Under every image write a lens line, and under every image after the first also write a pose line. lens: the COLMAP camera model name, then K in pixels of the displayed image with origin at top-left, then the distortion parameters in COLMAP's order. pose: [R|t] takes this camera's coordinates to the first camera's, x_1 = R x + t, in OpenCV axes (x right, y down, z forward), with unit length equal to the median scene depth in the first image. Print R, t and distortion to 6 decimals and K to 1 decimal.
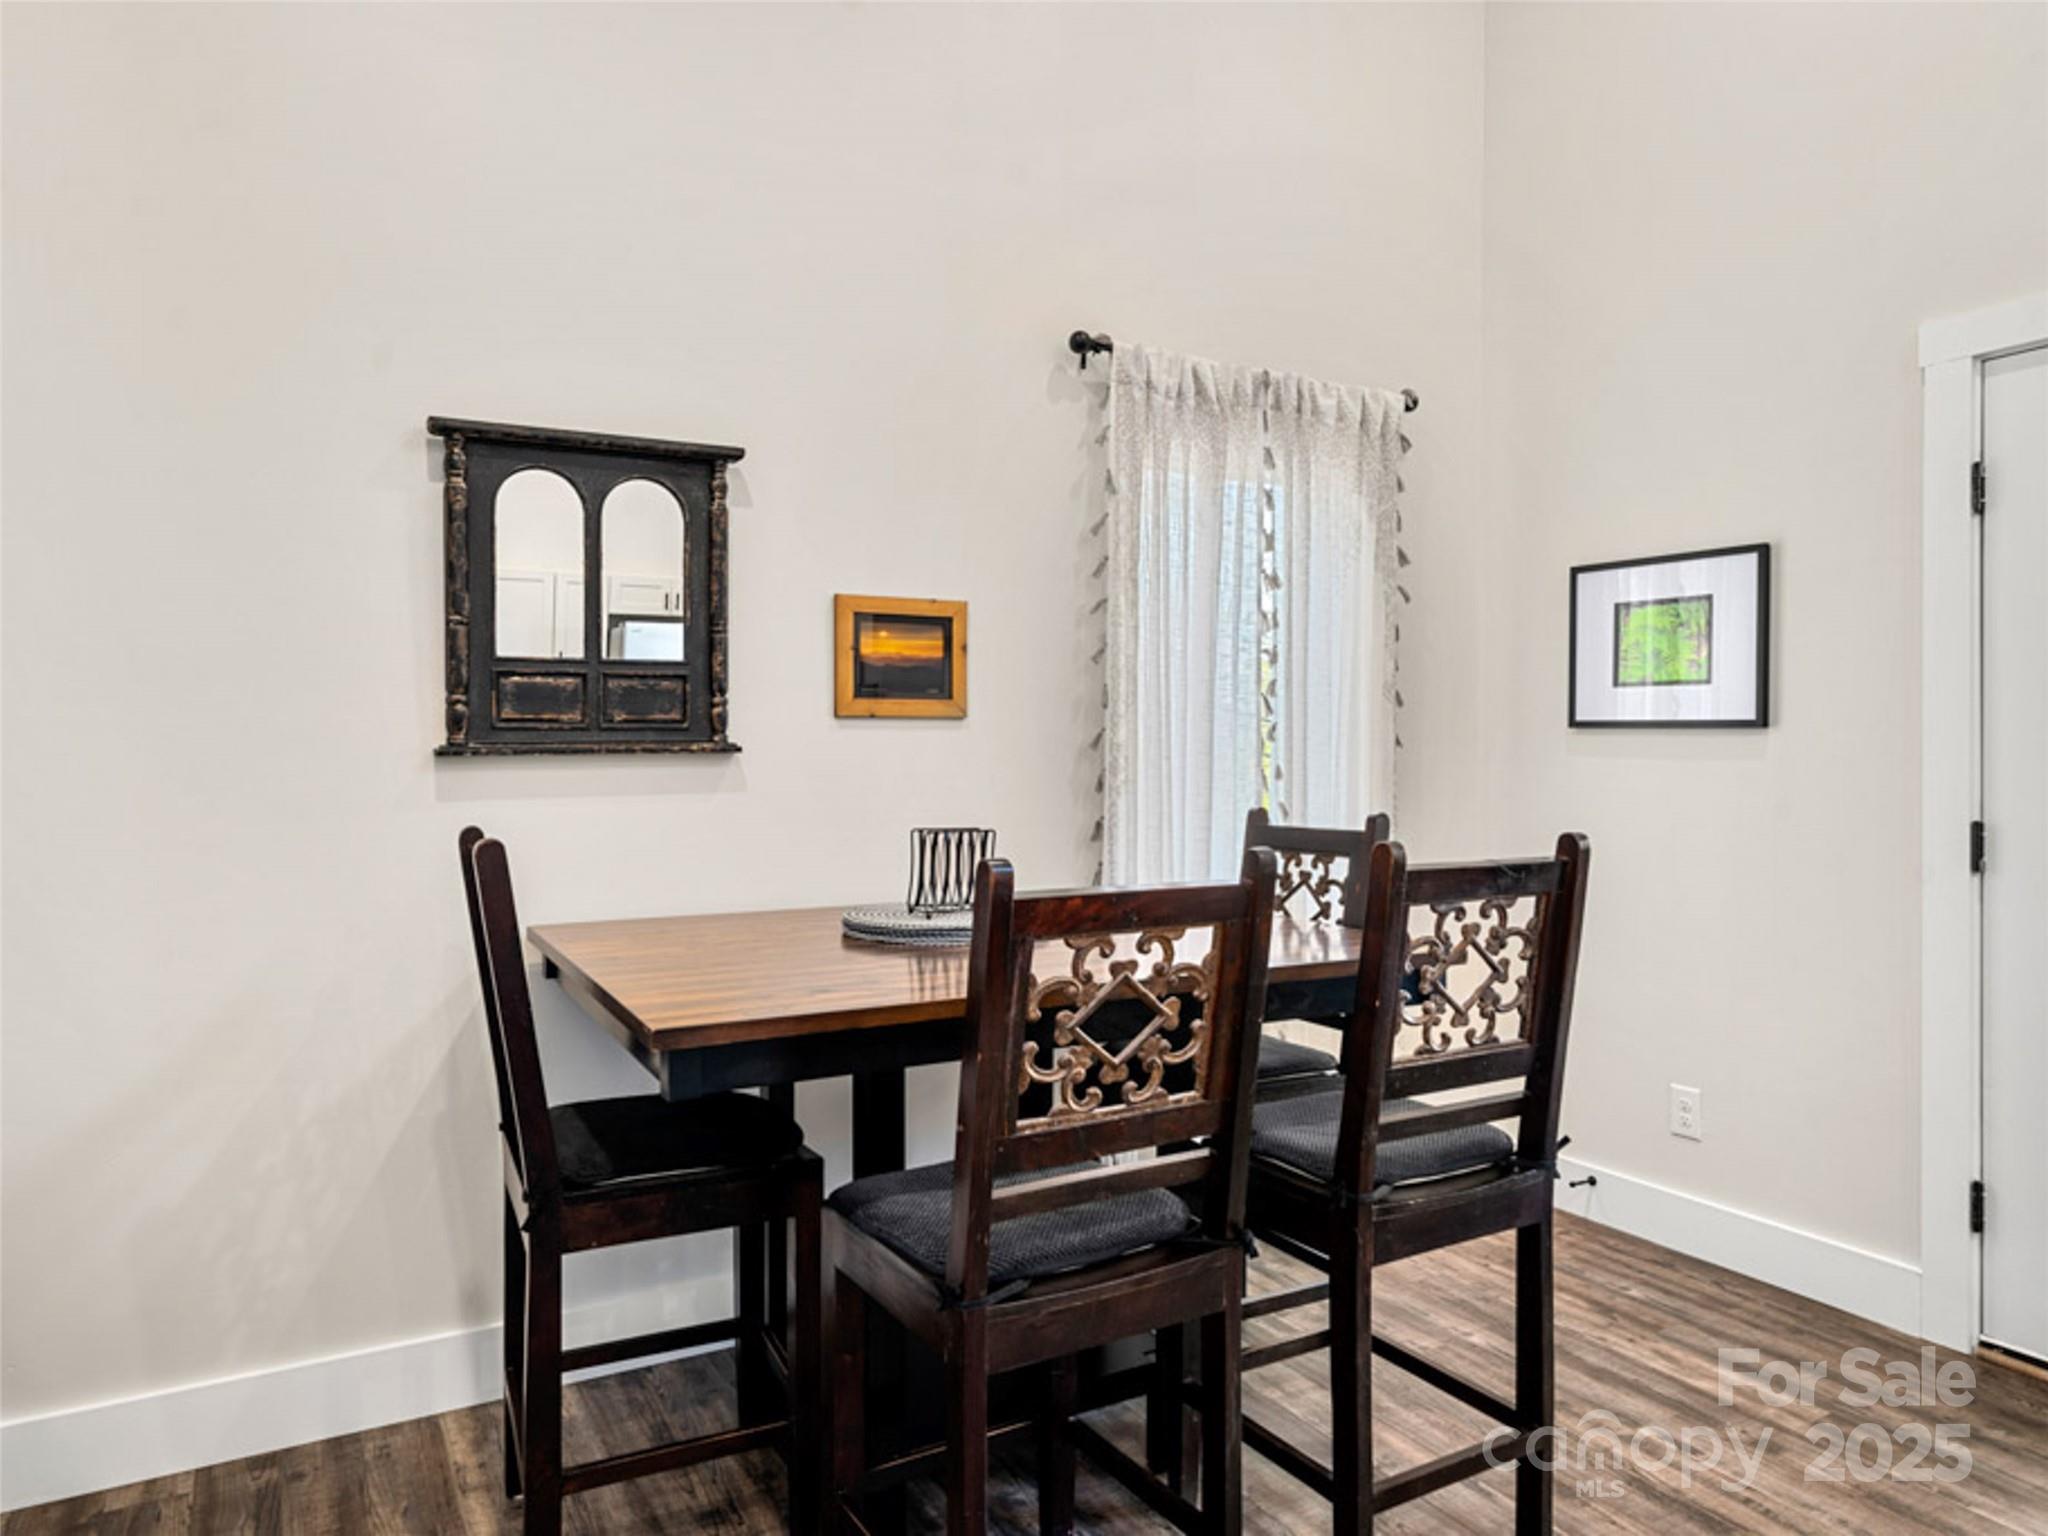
lens RADIAL K [[1303.0, 0, 1024.2], [0, 1303.0, 755.7], [0, 0, 1]] dist [0.019856, 0.000893]
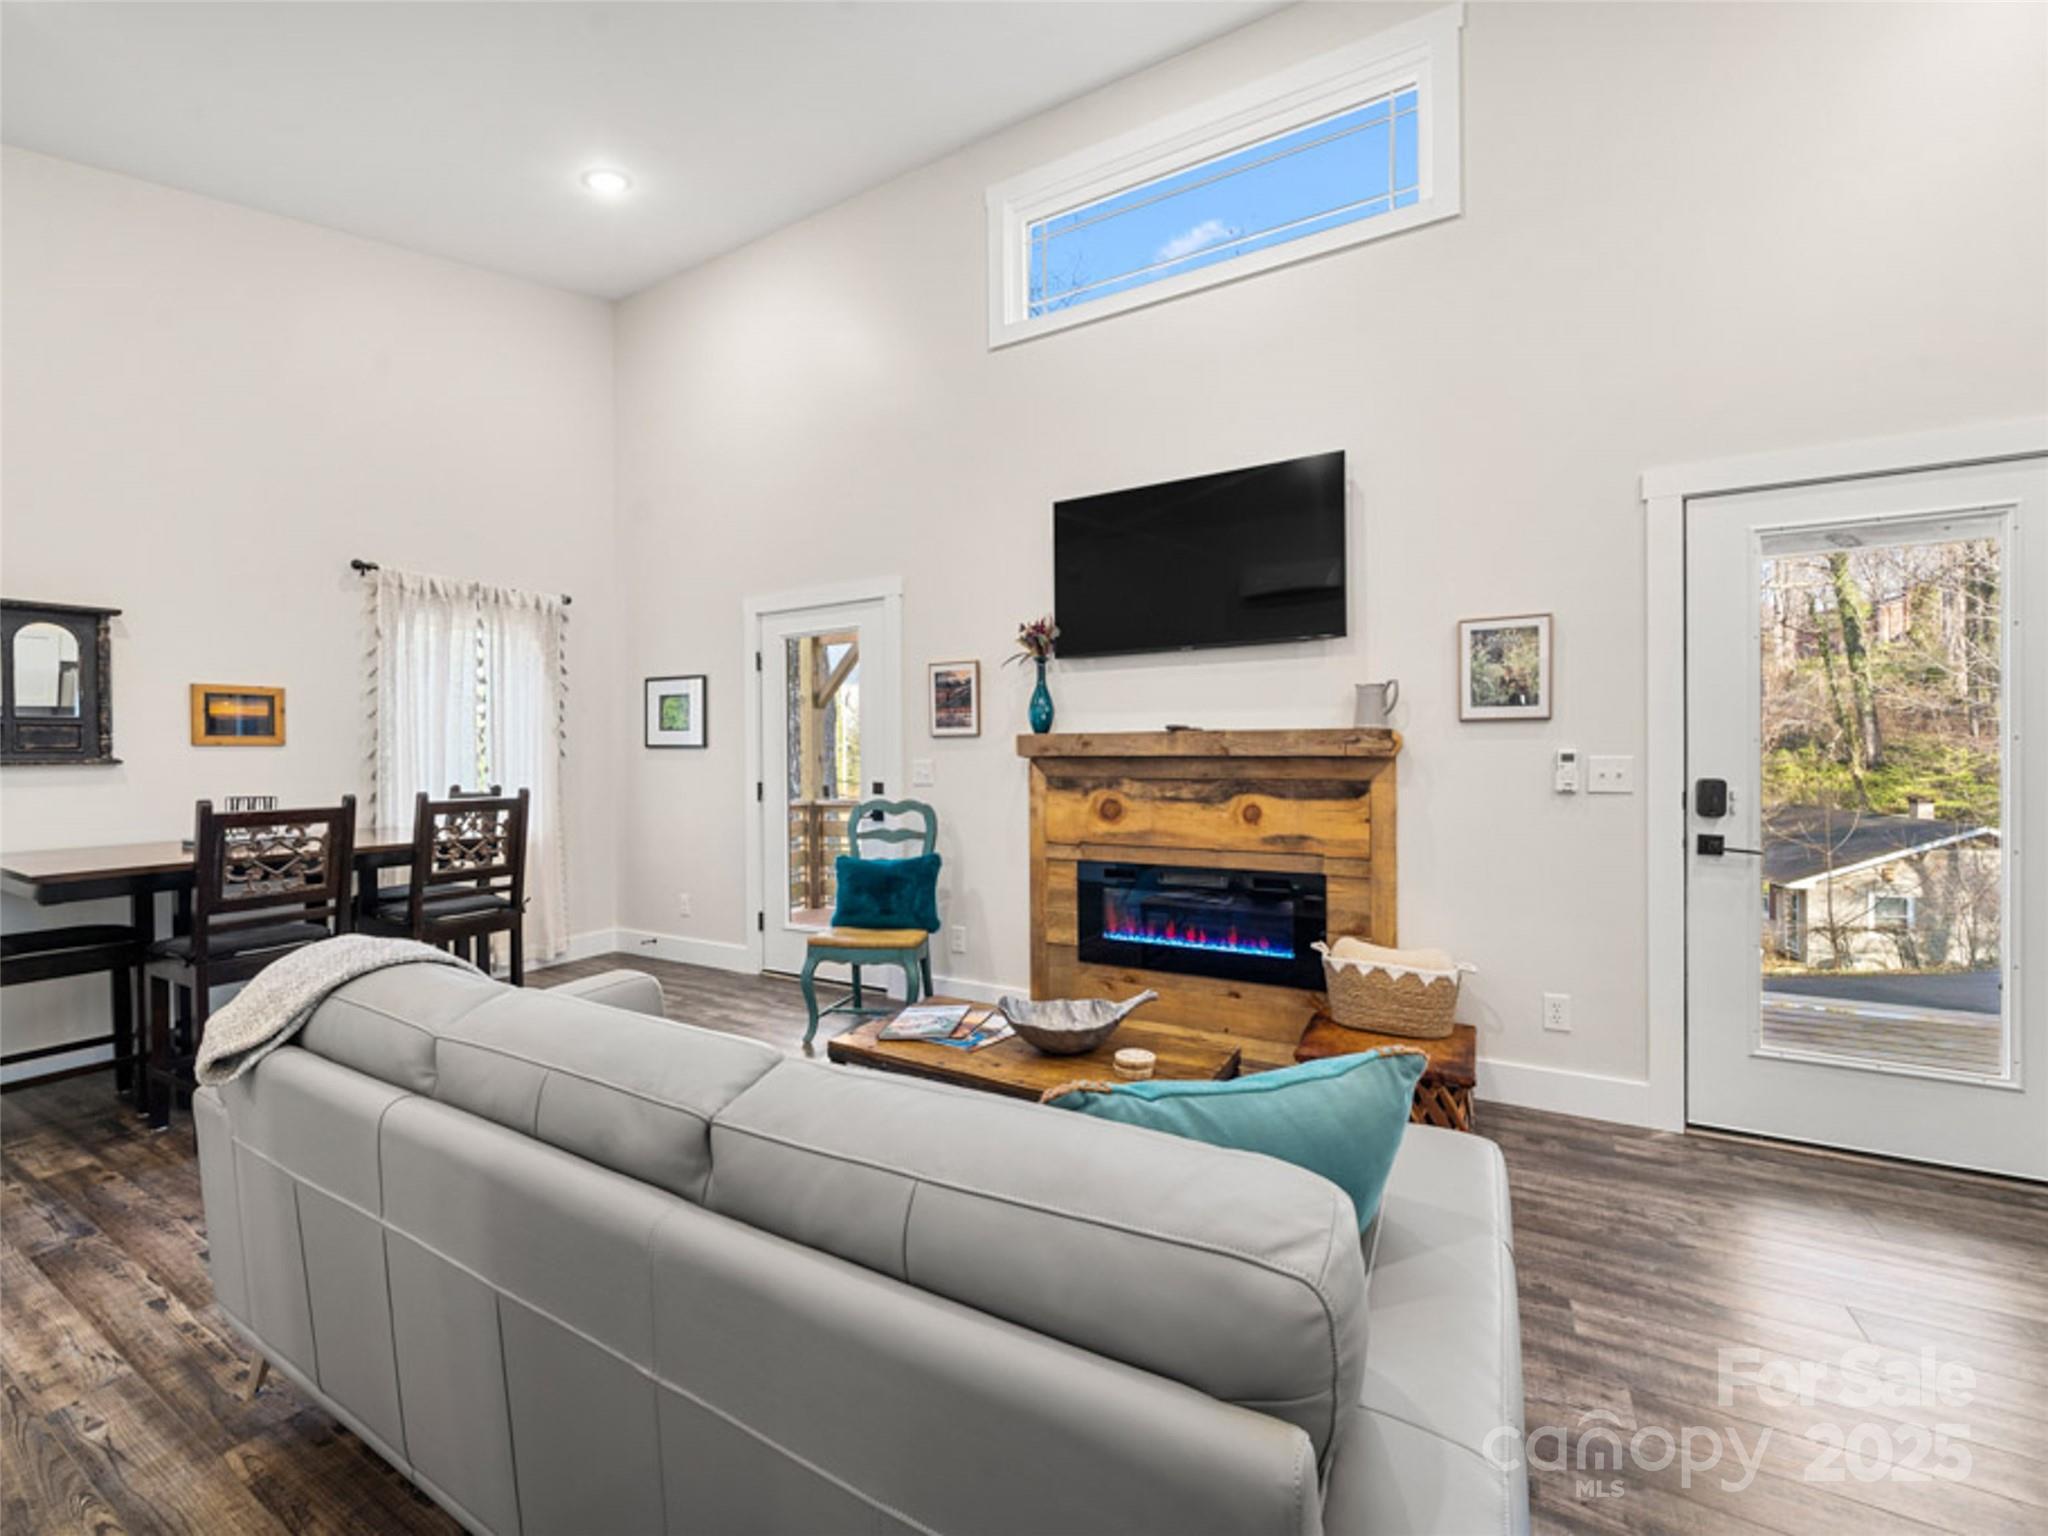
lens RADIAL K [[816.7, 0, 1016.1], [0, 816.7, 761.0], [0, 0, 1]] dist [-0.001510, -0.000469]
pose [[0.855140, -0.012864, 0.518237, 0.284015], [0.012599, 0.999913, 0.004031, 0.005270], [-0.518243, 0.003082, 0.855228, -0.711159]]
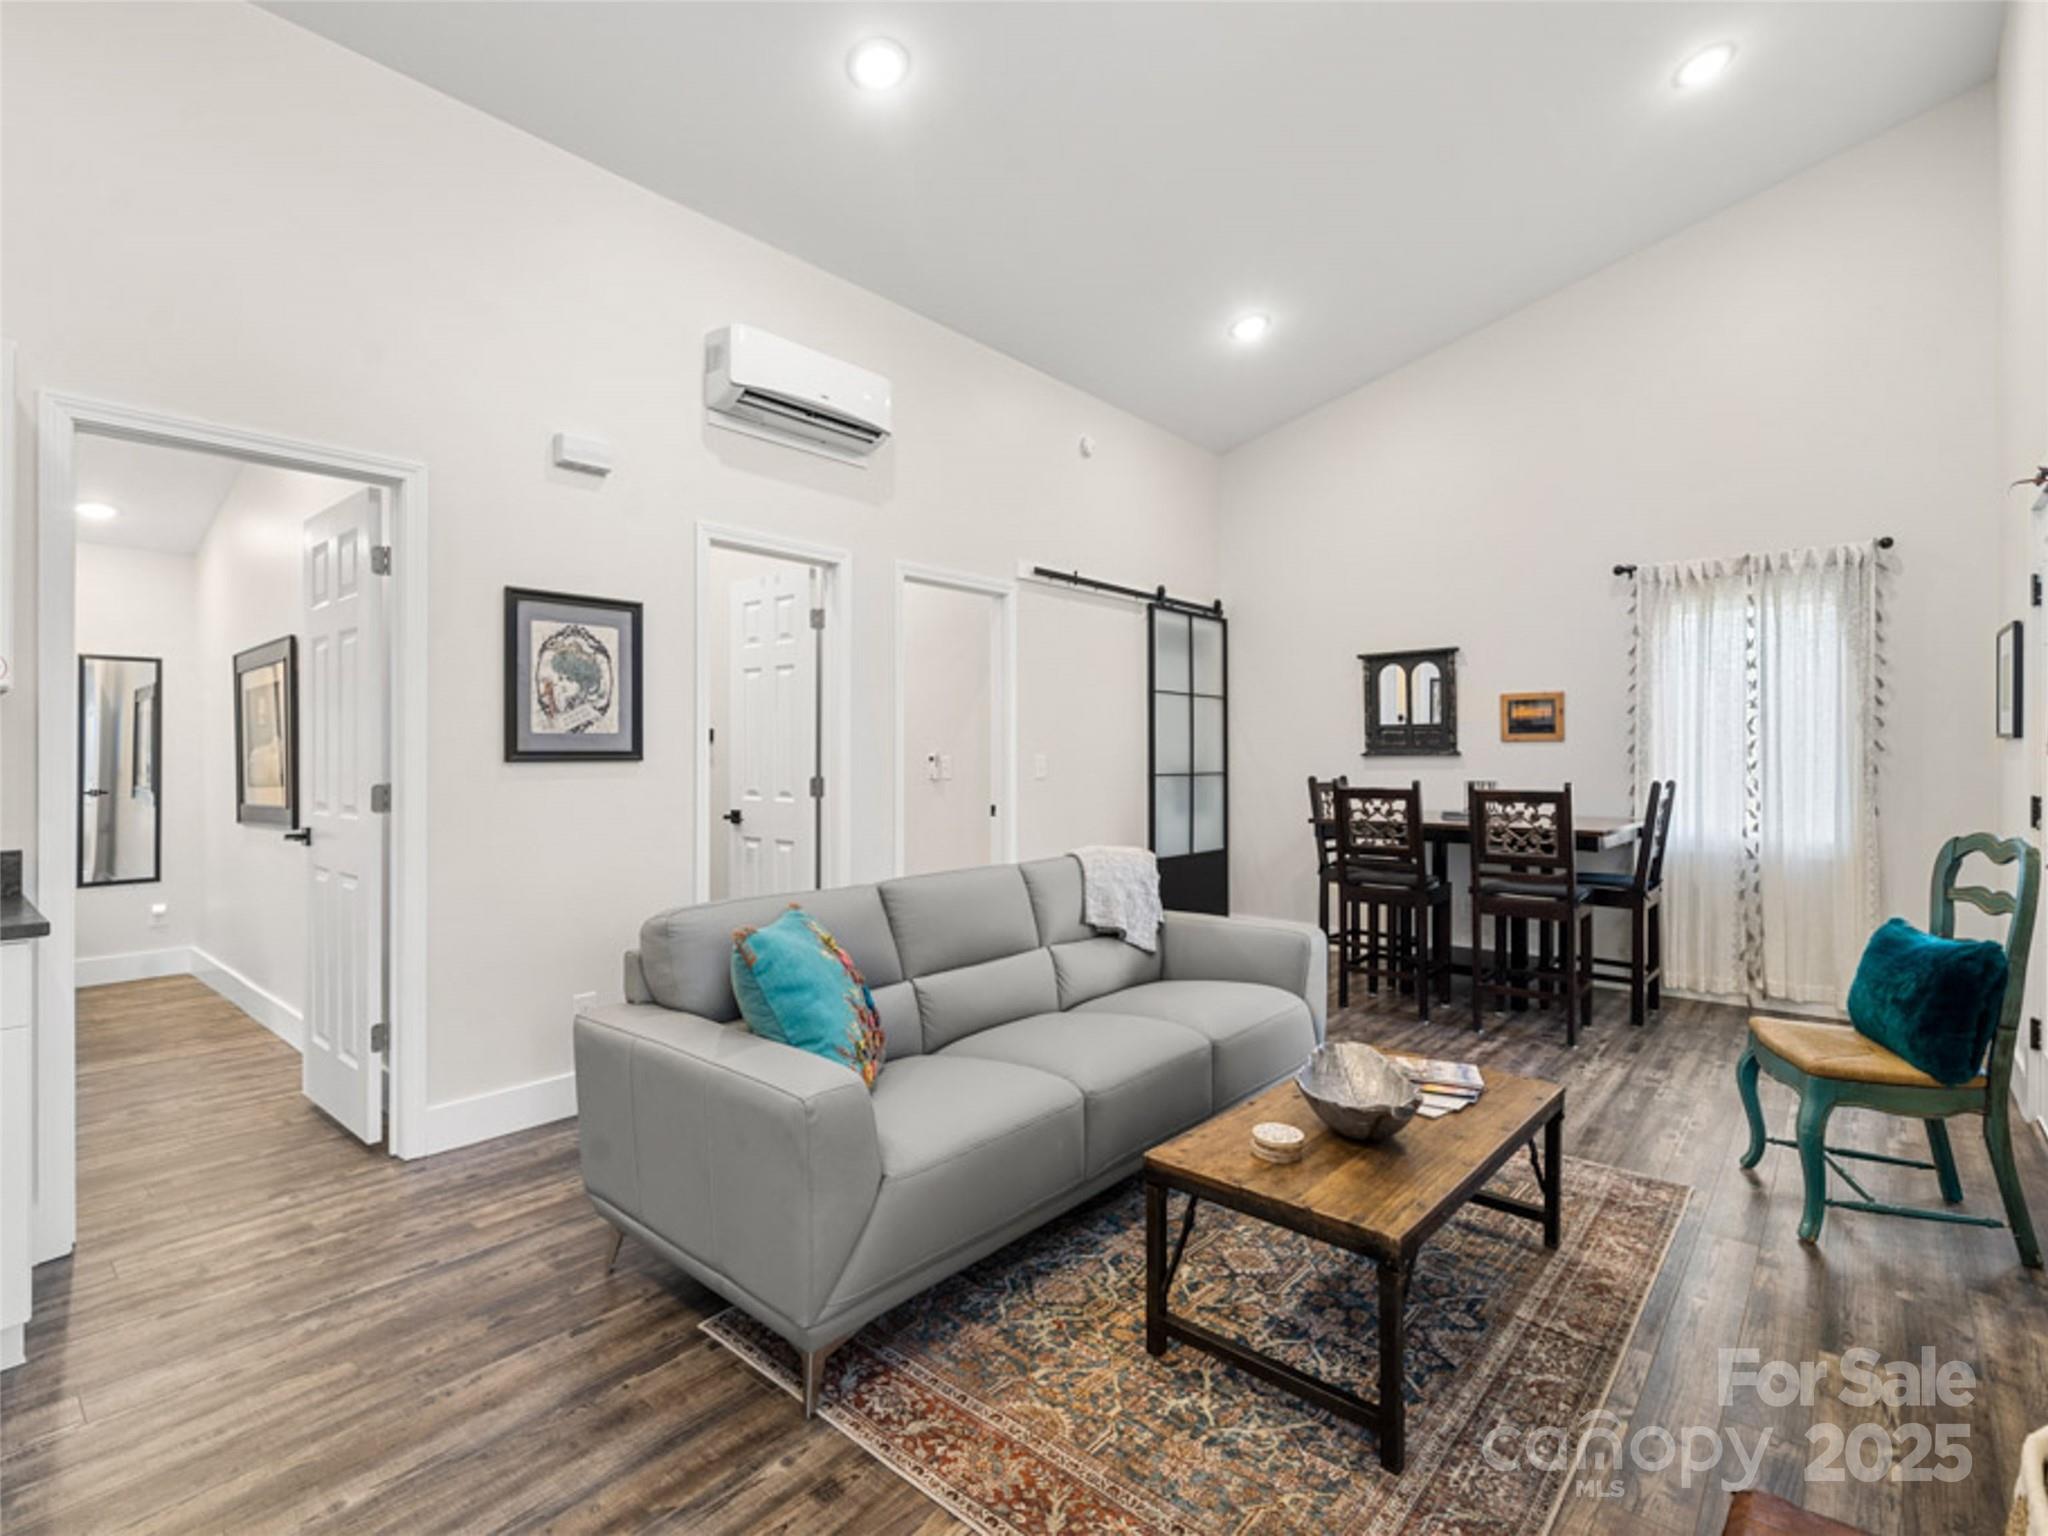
lens RADIAL K [[959.9, 0, 1025.4], [0, 959.9, 759.5], [0, 0, 1]] dist [-0.001153, 0.000703]
pose [[0.338287, 0.002681, -0.941039, 1.332626], [-0.004360, 0.999990, 0.001282, 0.008112], [0.941033, 0.003669, 0.338295, -0.541753]]
